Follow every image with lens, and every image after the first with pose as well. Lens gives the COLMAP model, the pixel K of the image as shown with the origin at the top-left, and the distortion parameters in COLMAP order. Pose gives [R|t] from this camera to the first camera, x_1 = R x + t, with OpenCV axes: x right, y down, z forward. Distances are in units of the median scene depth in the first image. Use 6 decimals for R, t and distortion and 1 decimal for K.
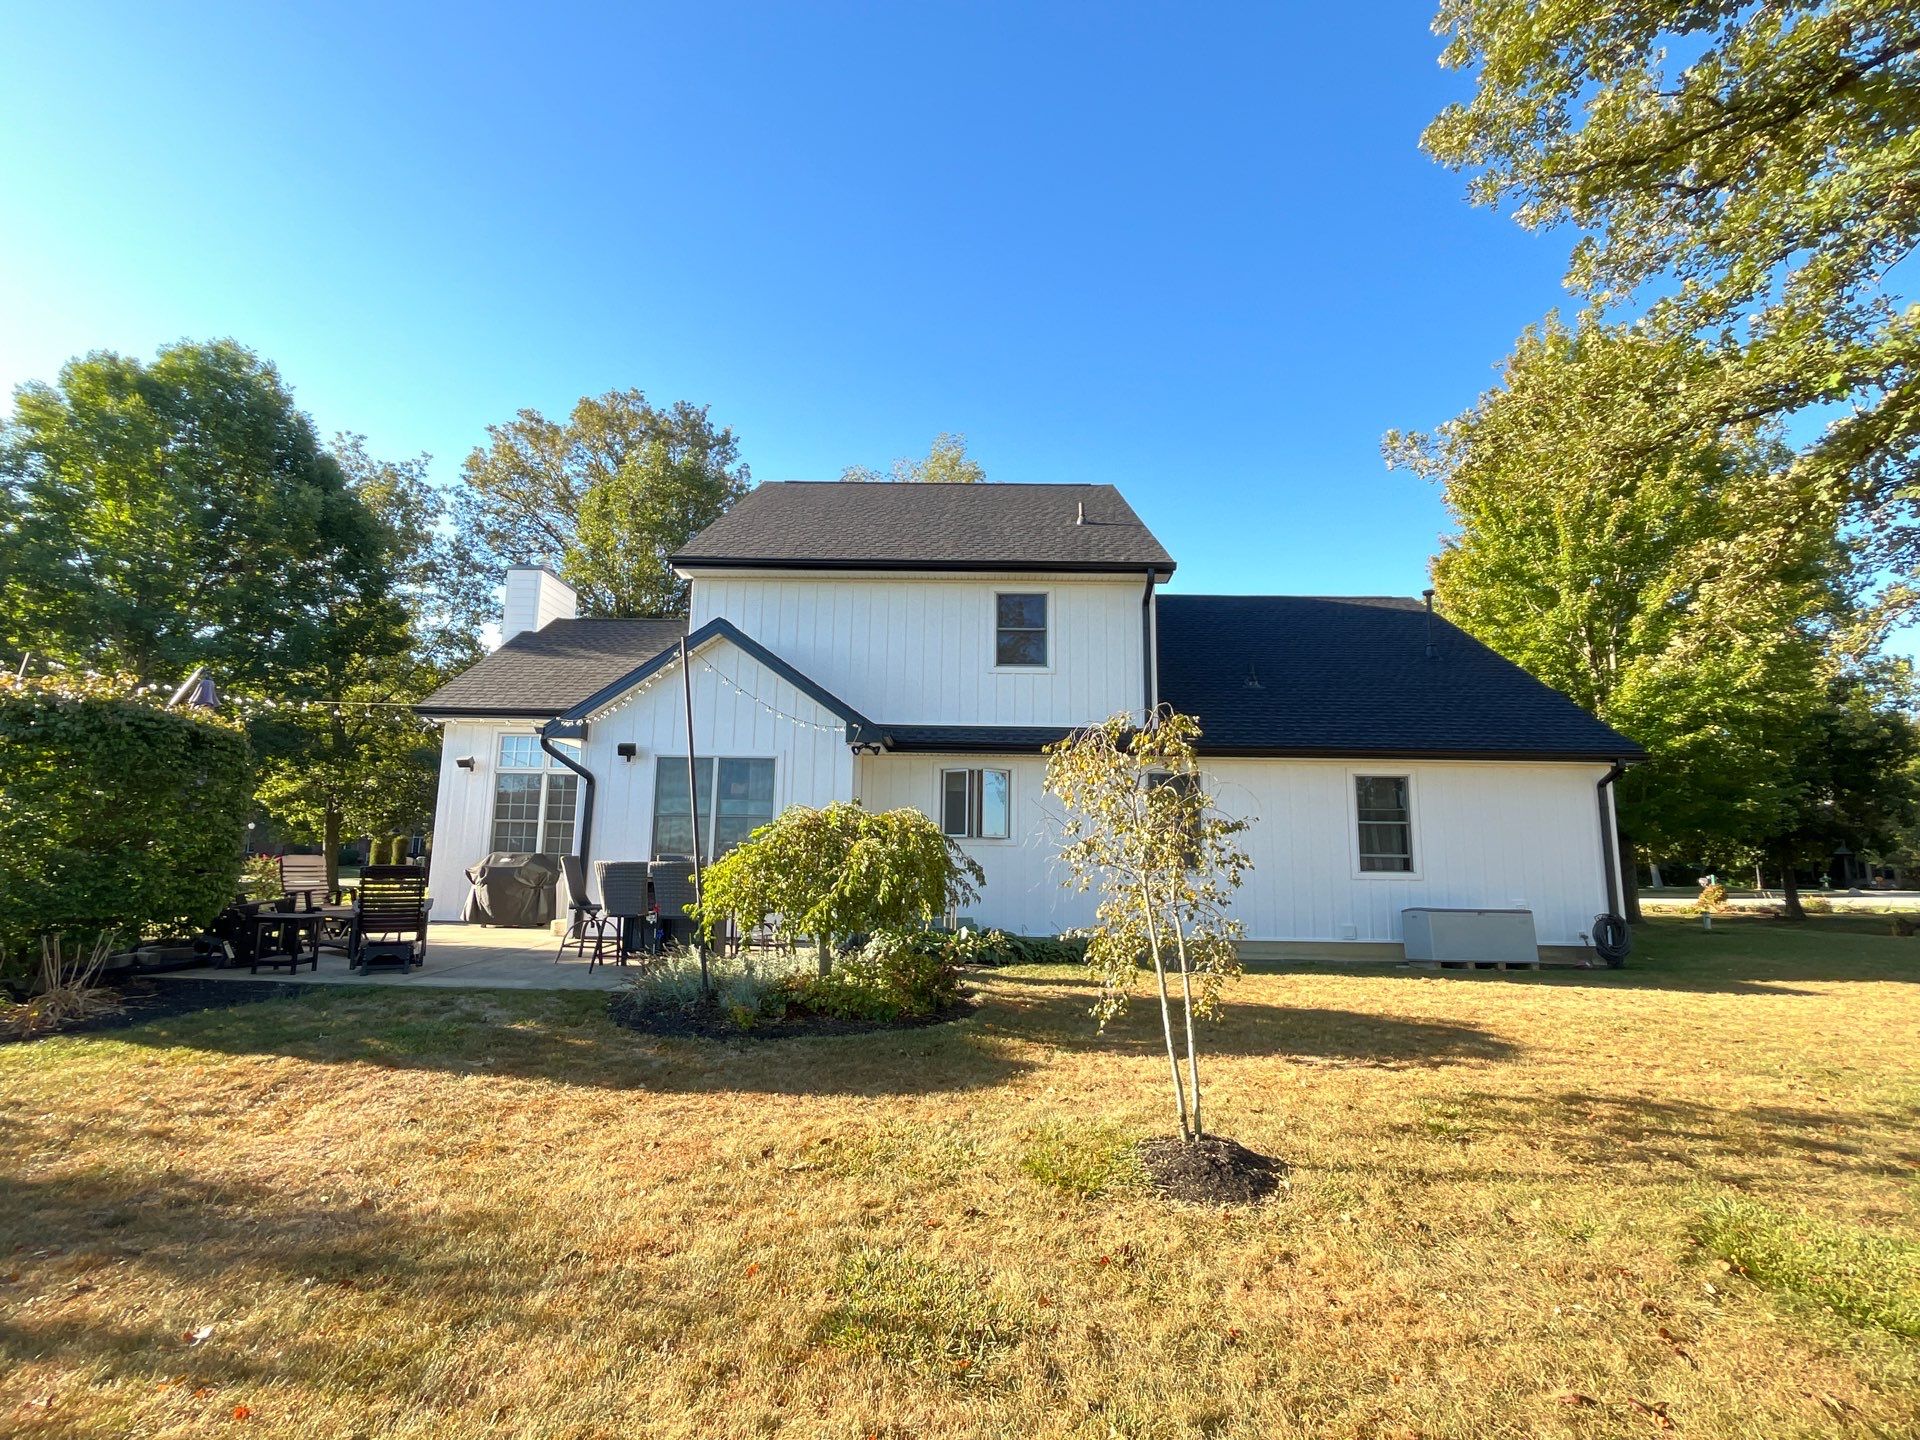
lens RADIAL K [[889.4, 0, 952.4], [0, 889.4, 717.2], [0, 0, 1]] dist [-0.000375, -0.001280]
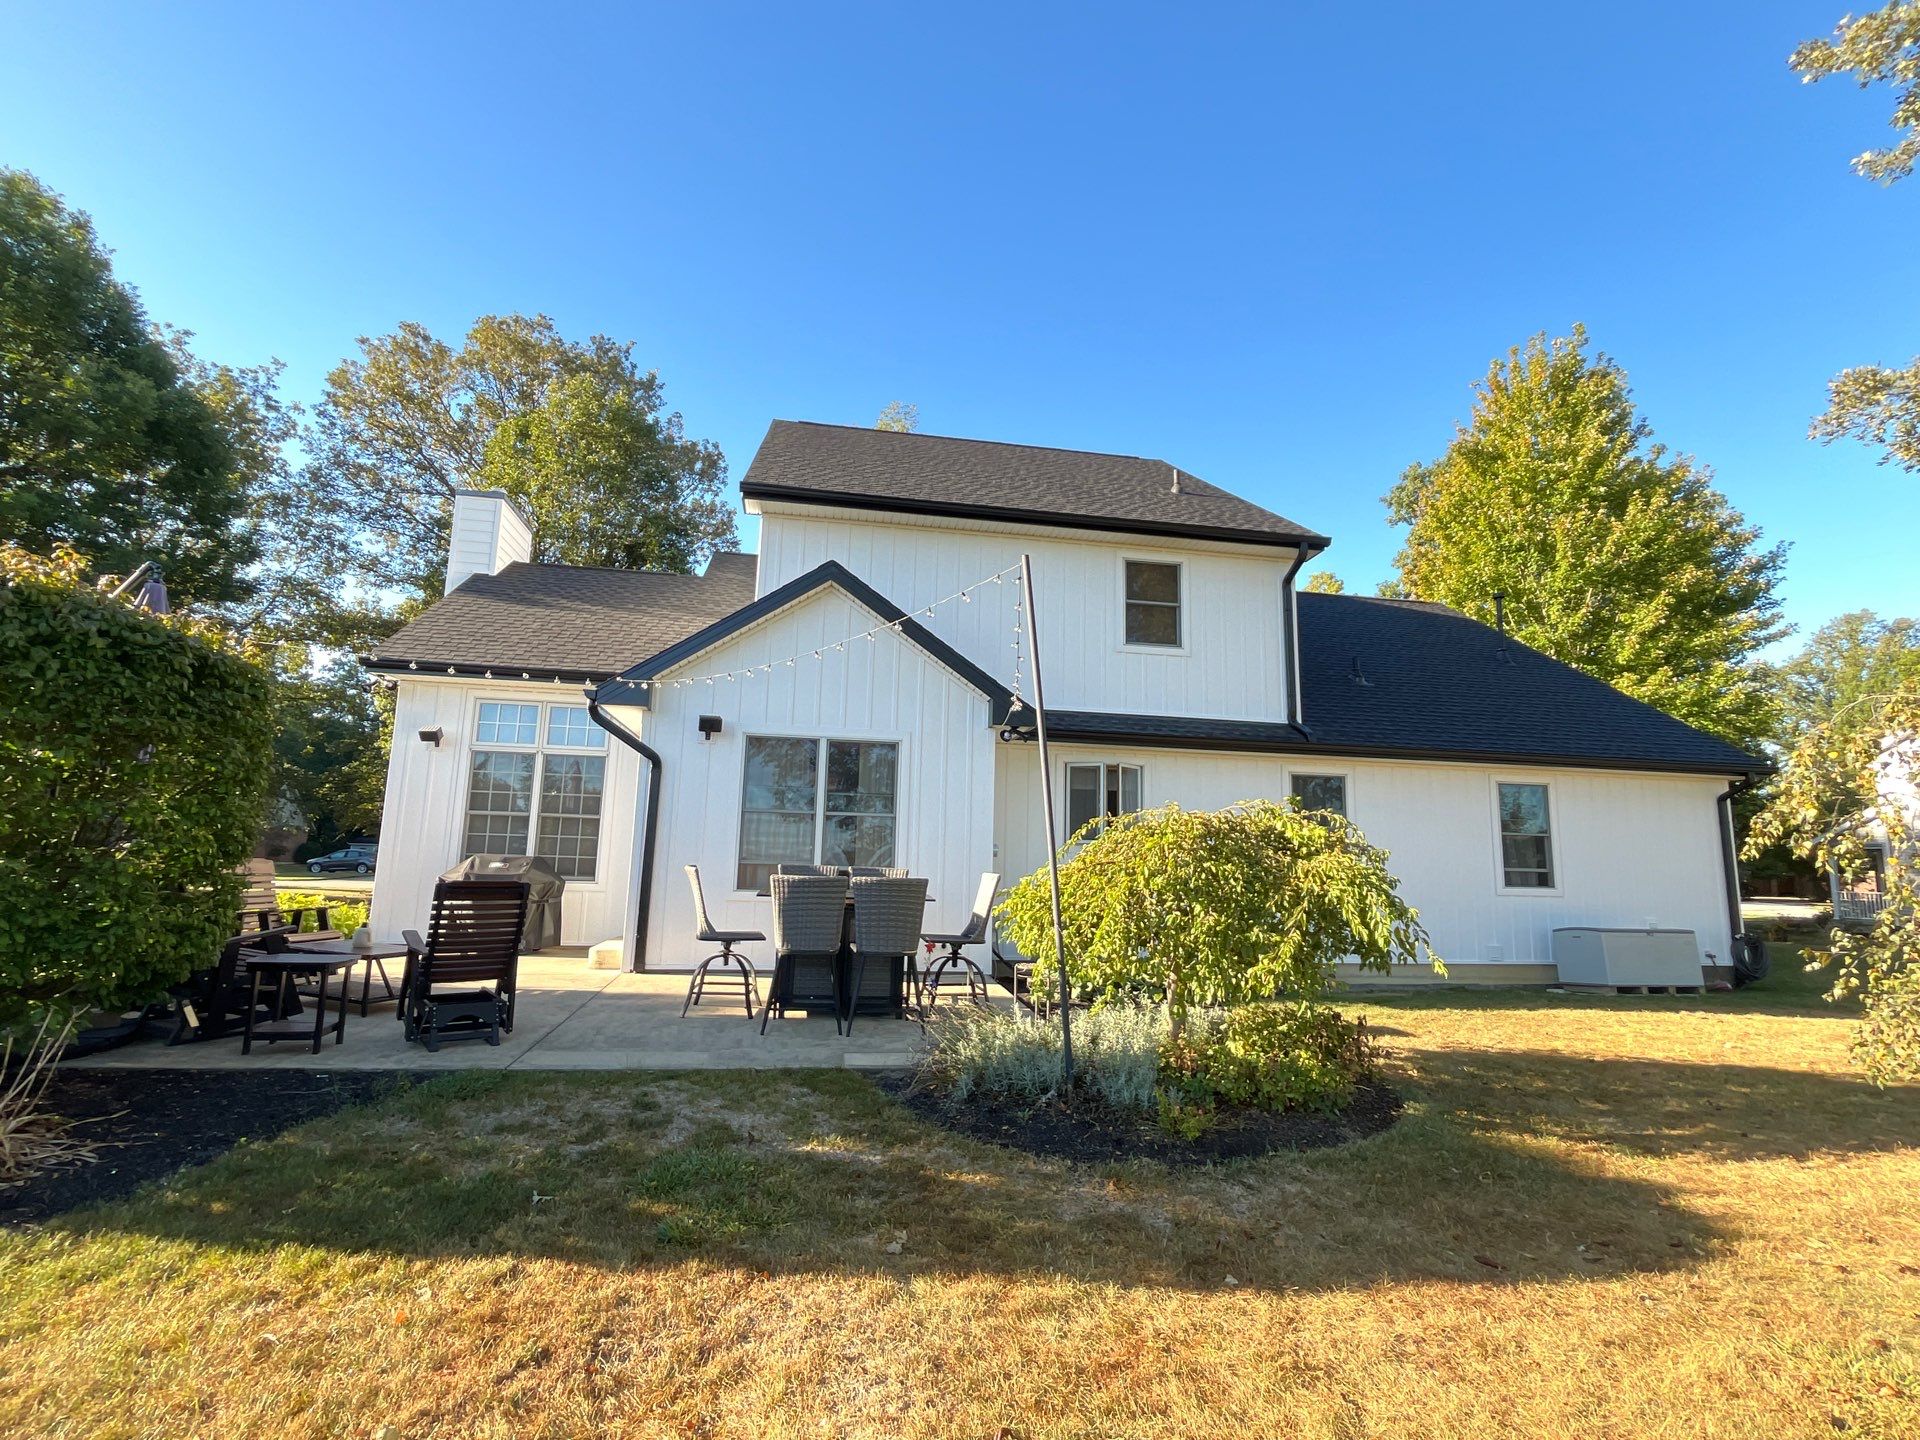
lens RADIAL K [[889.4, 0, 952.4], [0, 889.4, 717.2], [0, 0, 1]] dist [-0.000375, -0.001280]
pose [[0.983084, 0.039523, 0.178838, -0.199860], [-0.039722, 0.999208, -0.002469, 0.016337], [-0.178794, -0.004677, 0.983875, 0.141699]]
